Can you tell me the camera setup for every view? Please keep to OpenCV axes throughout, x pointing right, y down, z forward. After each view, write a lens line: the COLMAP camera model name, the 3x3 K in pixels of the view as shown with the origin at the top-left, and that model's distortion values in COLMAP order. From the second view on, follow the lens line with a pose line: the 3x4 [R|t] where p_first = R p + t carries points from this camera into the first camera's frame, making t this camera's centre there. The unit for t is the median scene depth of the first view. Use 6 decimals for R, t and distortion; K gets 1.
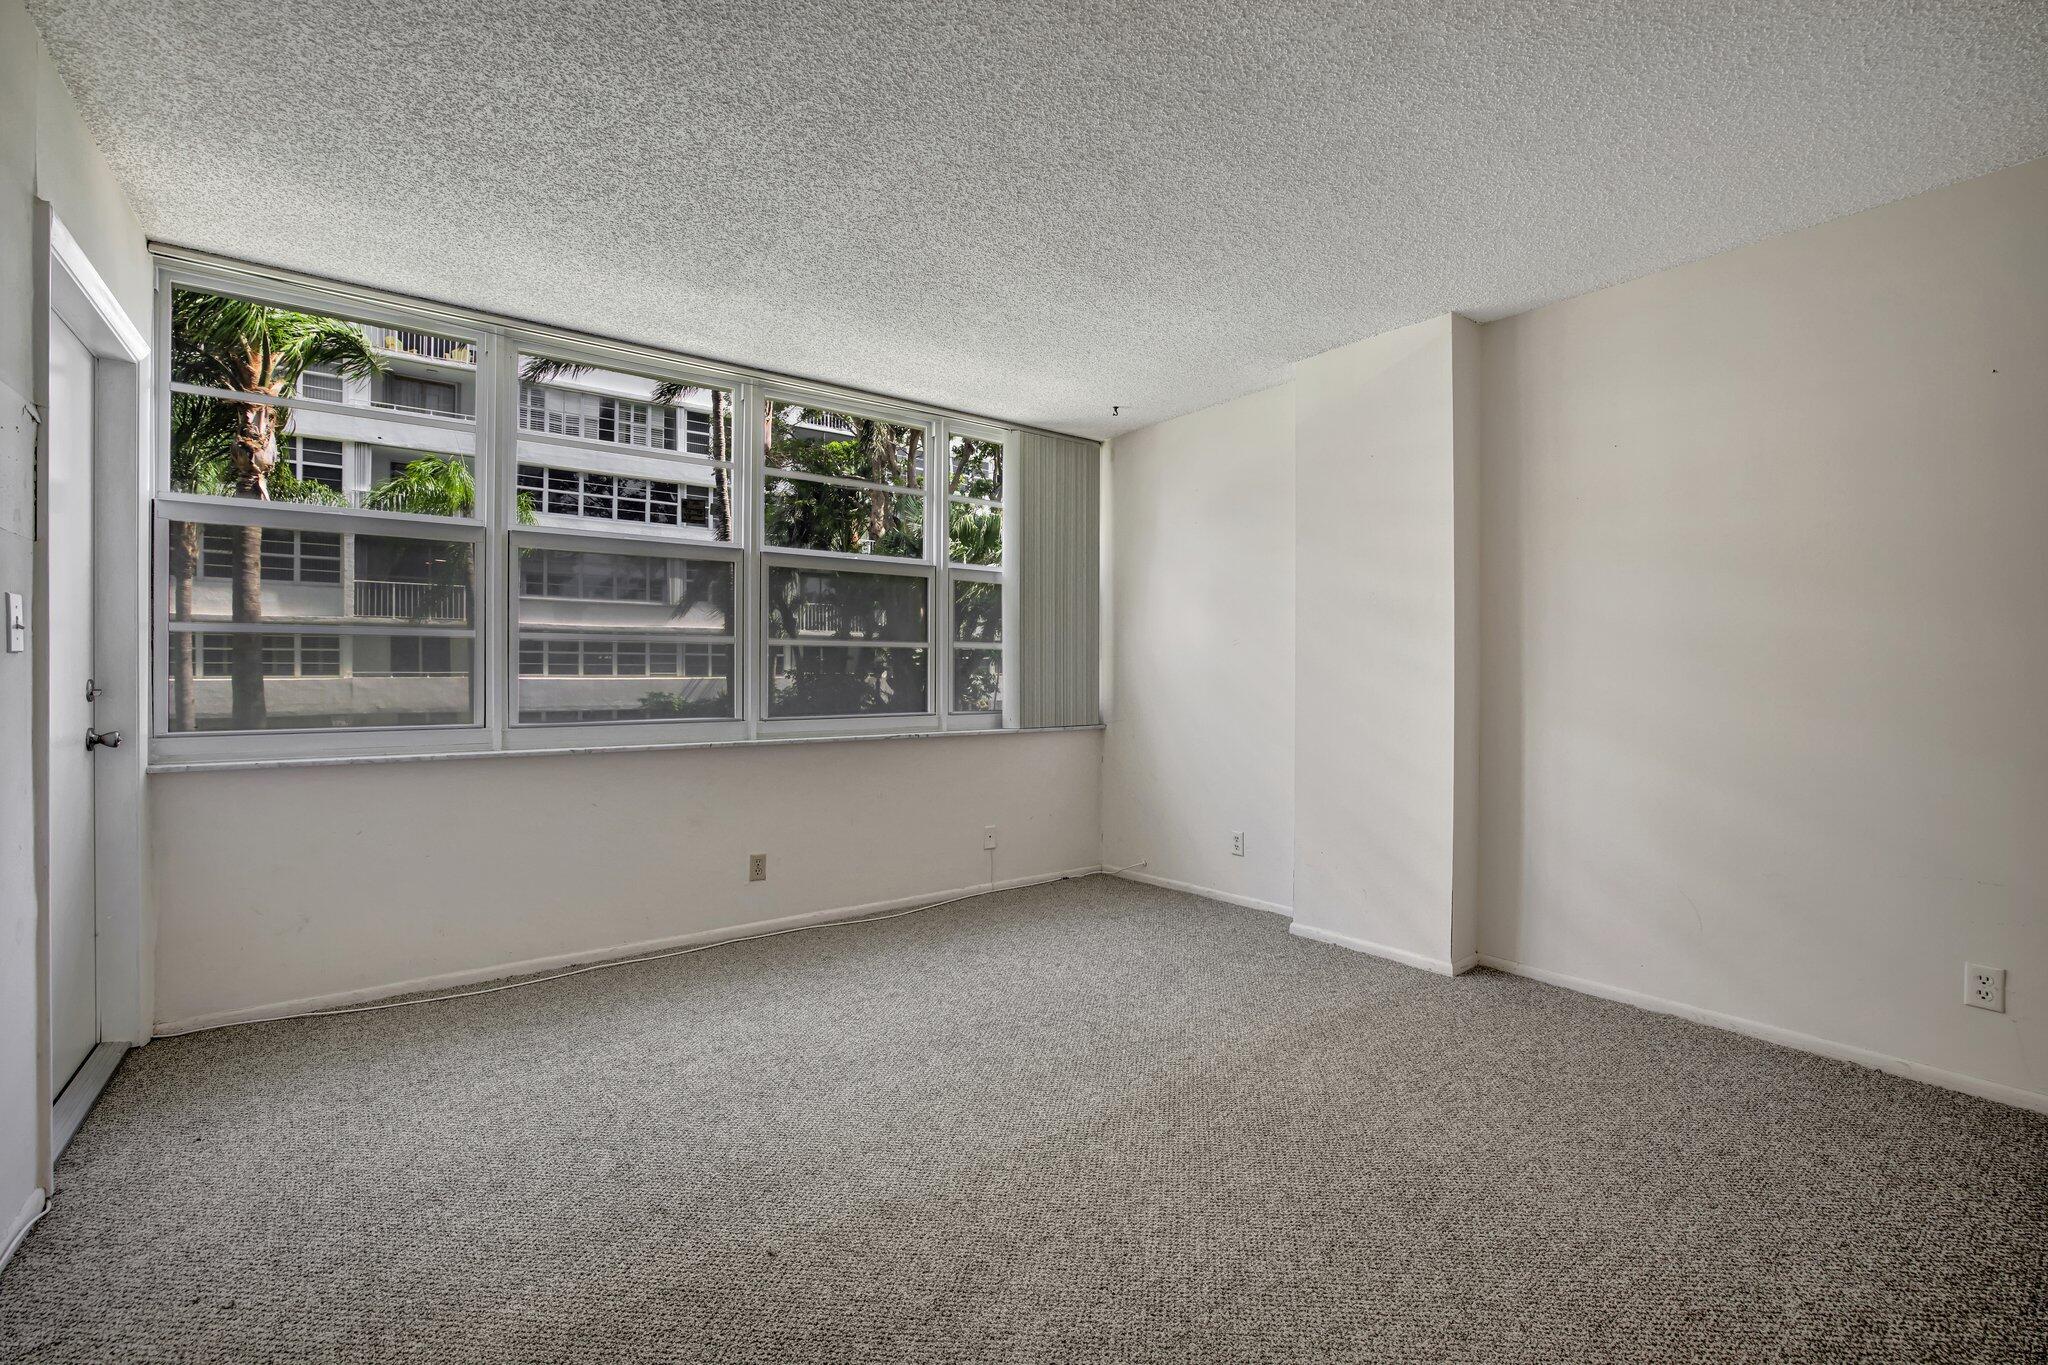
lens RADIAL K [[889.3, 0, 1008.2], [0, 889.3, 665.7], [0, 0, 1]] dist [-0.048073, 0.017655]
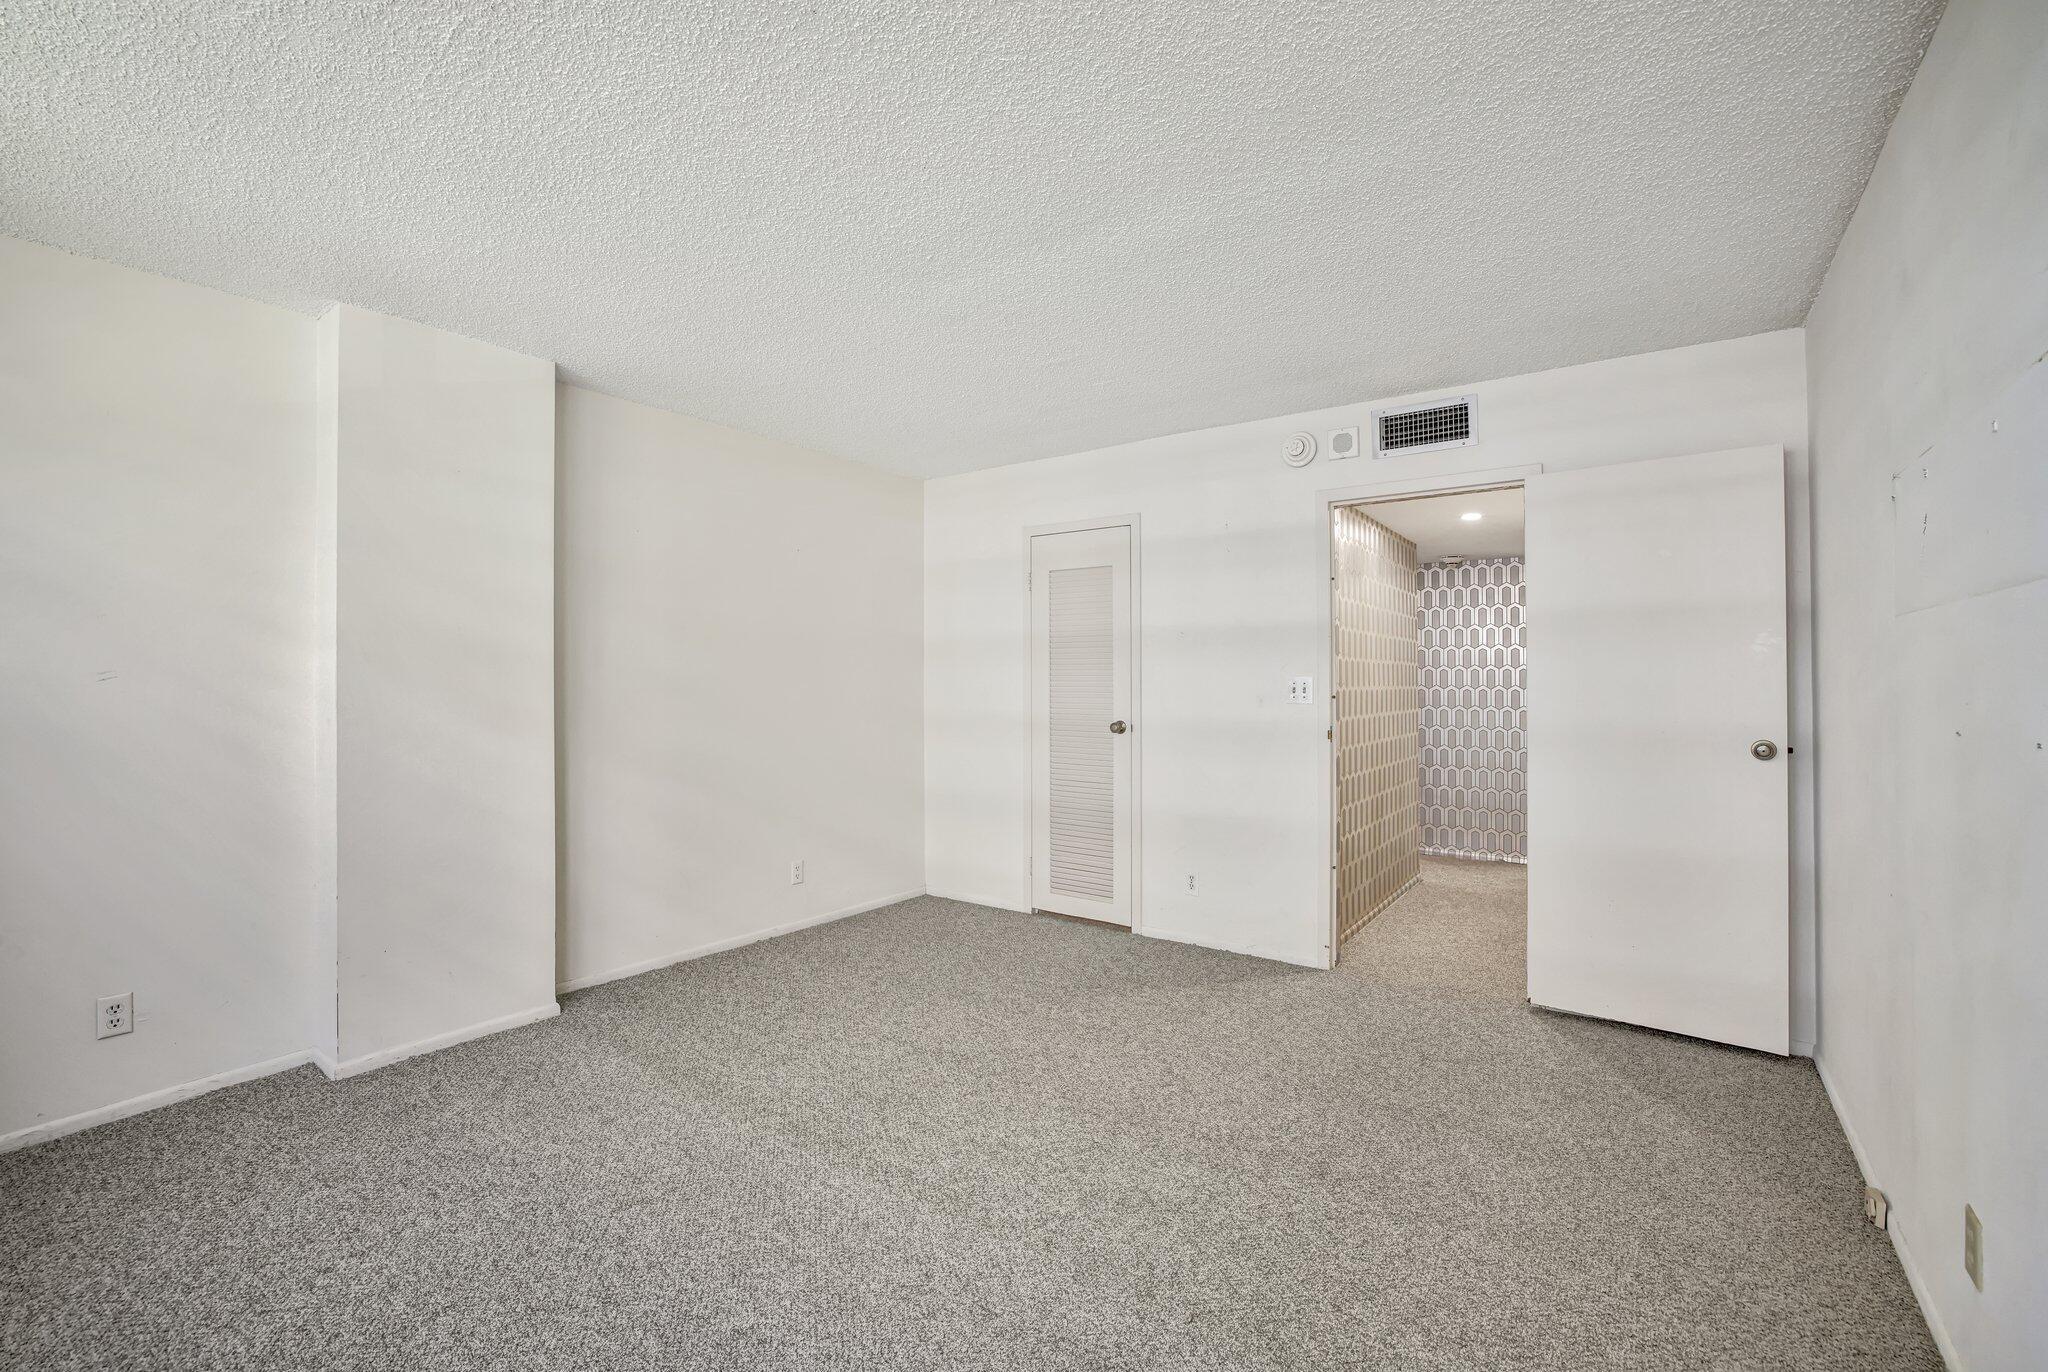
lens RADIAL K [[904.8, 0, 1015.8], [0, 904.8, 670.5], [0, 0, 1]] dist [-0.047407, 0.018647]
pose [[-0.304814, 0.007794, 0.952380, -0.592632], [-0.010202, 0.999882, -0.011448, -0.035434], [-0.952357, -0.013205, -0.304699, 0.747821]]
